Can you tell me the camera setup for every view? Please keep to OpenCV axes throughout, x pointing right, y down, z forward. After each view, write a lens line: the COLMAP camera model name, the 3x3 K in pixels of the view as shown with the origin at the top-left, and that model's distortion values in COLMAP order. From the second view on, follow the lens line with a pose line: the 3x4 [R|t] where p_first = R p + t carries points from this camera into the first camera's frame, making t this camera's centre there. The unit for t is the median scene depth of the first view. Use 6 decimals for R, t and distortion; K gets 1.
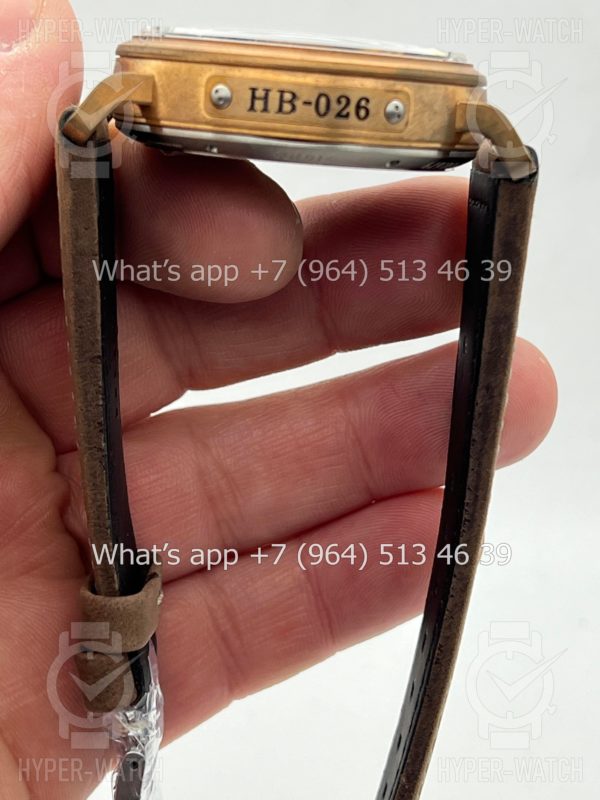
lens RADIAL K [[1862.0, 0, 300.0], [0, 1862.0, 400.0], [0, 0, 1]] dist [0.378808, -0.483434]
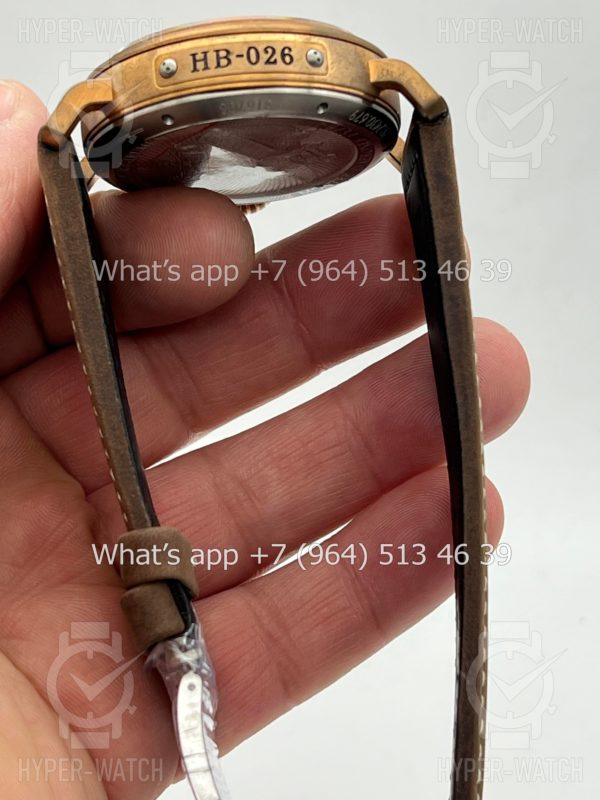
lens RADIAL K [[1862.0, 0, 300.0], [0, 1862.0, 400.0], [0, 0, 1]] dist [0.378808, -0.483434]
pose [[0.981405, -0.188552, 0.035964, -0.042241], [0.183110, 0.863414, -0.470094, 0.590647], [0.057585, 0.467937, 0.881884, 0.048226]]
